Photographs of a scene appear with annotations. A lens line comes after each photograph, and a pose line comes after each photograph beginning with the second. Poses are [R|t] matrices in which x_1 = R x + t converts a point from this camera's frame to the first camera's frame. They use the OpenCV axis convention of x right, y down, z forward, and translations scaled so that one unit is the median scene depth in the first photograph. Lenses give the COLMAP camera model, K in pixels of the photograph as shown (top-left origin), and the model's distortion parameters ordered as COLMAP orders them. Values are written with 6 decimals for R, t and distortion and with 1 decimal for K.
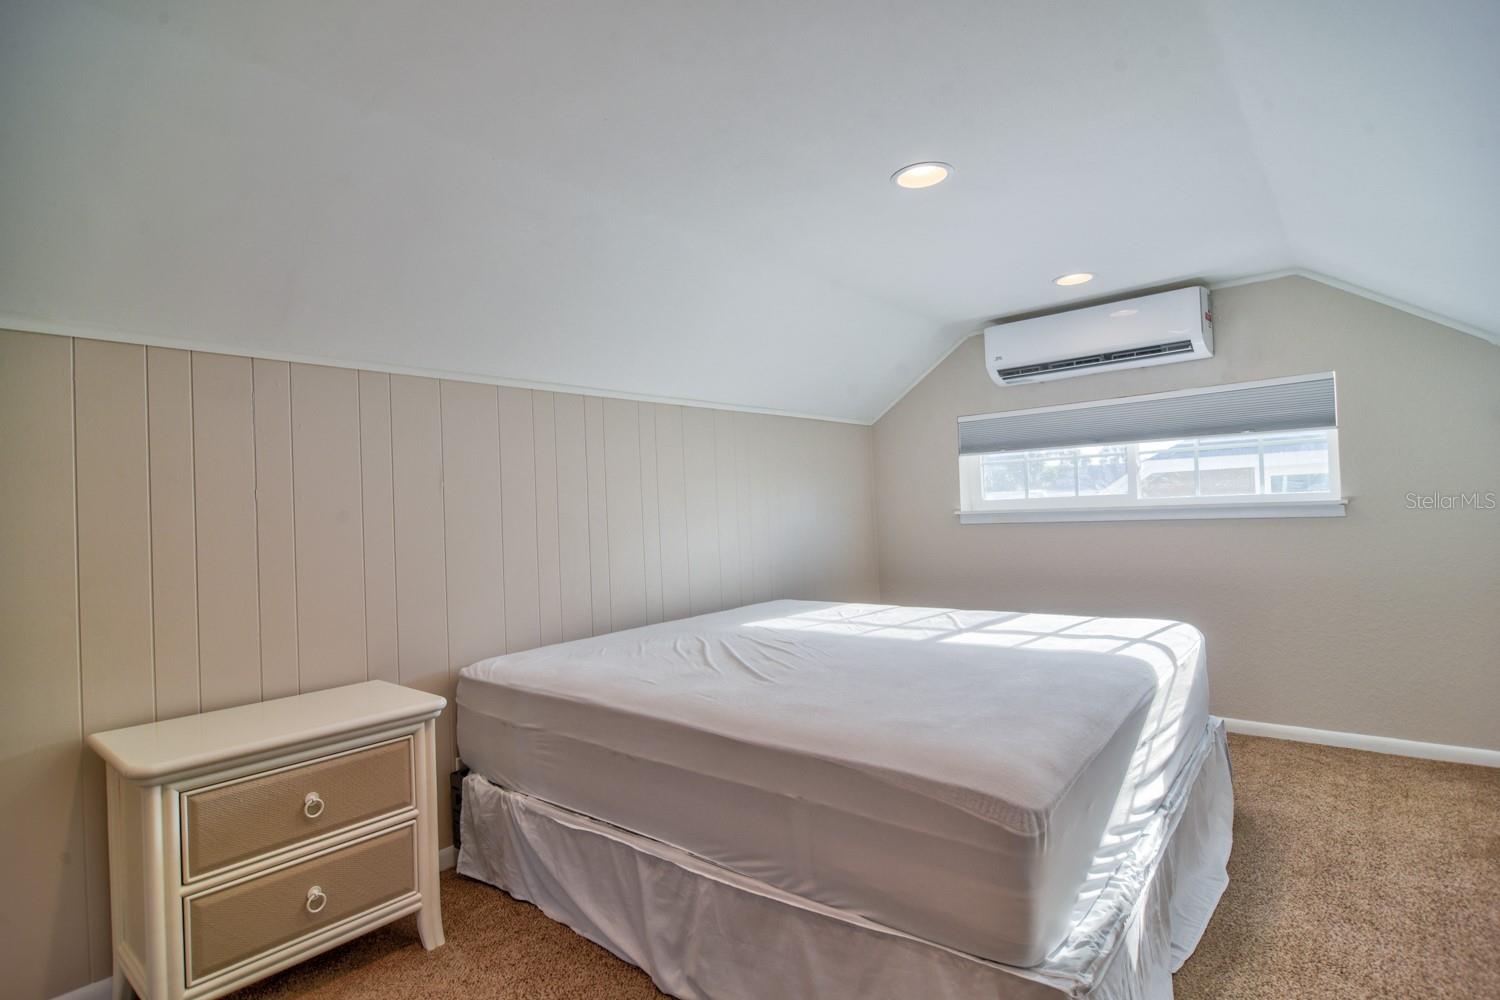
lens RADIAL K [[747.3, 0, 750.0], [0, 747.3, 500.0], [0, 0, 1]] dist [0.002244, -0.010951]
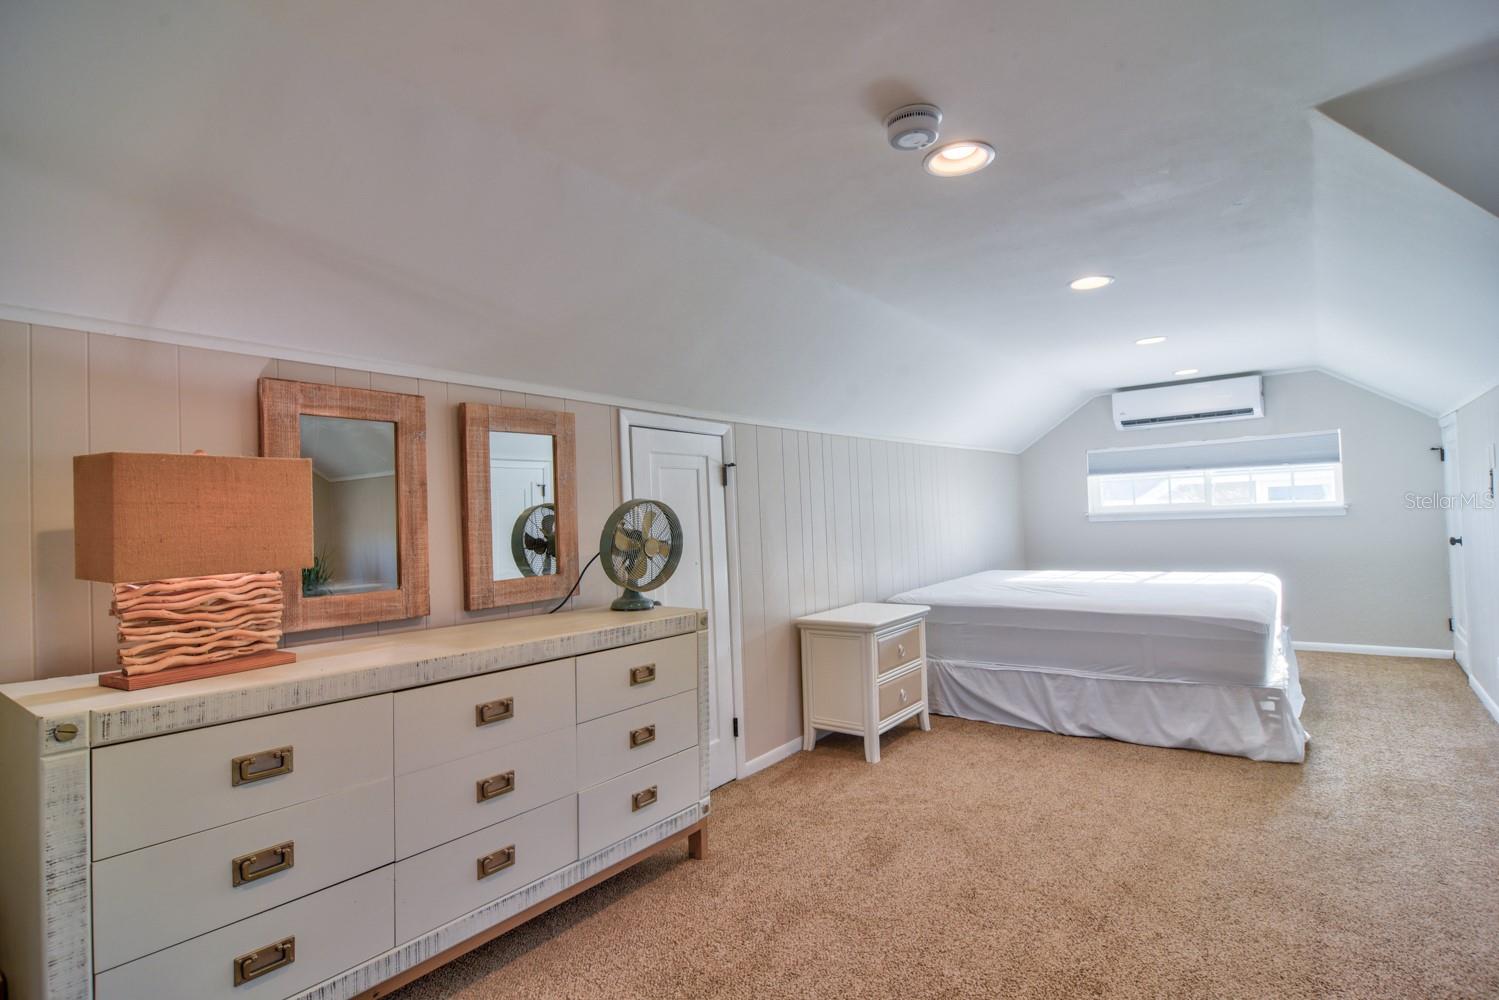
lens RADIAL K [[746.8, 0, 749.5], [0, 746.8, 500.0], [0, 0, 1]] dist [0.002244, -0.010951]
pose [[0.999048, -0.001029, 0.043621, -0.612104], [0.001268, 0.999984, -0.005460, -0.005326], [-0.043615, 0.005510, 0.999033, -0.611718]]
